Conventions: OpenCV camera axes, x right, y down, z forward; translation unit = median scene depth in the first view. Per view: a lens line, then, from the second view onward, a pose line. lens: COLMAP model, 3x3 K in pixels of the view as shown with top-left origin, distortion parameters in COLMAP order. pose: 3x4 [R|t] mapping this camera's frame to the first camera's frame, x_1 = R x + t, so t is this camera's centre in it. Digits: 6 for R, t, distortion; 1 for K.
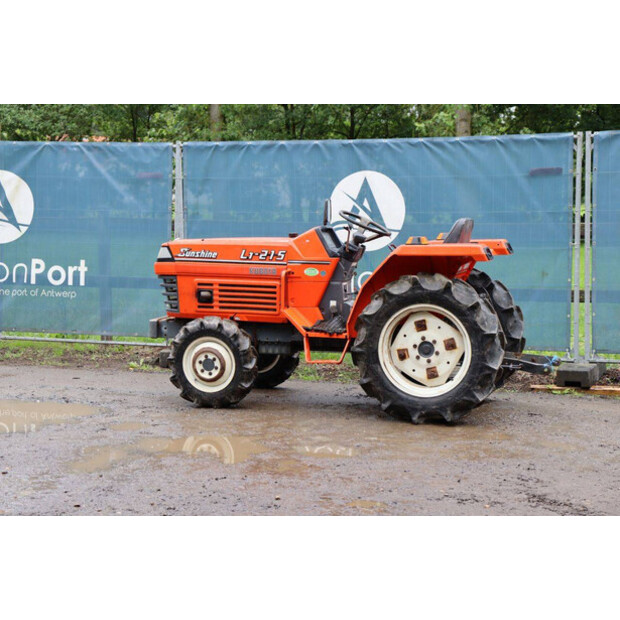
lens RADIAL K [[1203.4, 0, 297.3], [0, 1203.4, 311.0], [0, 0, 1]] dist [0.267746, 0.212817]
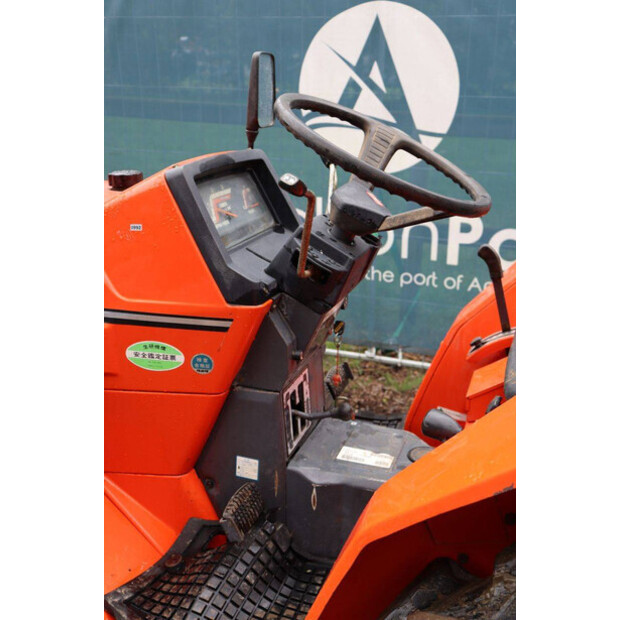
lens RADIAL K [[709.1, 0, 318.3], [0, 709.1, 310.1], [0, 0, 1]] dist [-0.047297, 0.005317]
pose [[0.999728, 0.023303, -0.001091, 0.044152], [-0.022449, 0.973707, 0.226697, -0.073966], [0.006345, -0.226611, 0.973965, 0.856835]]
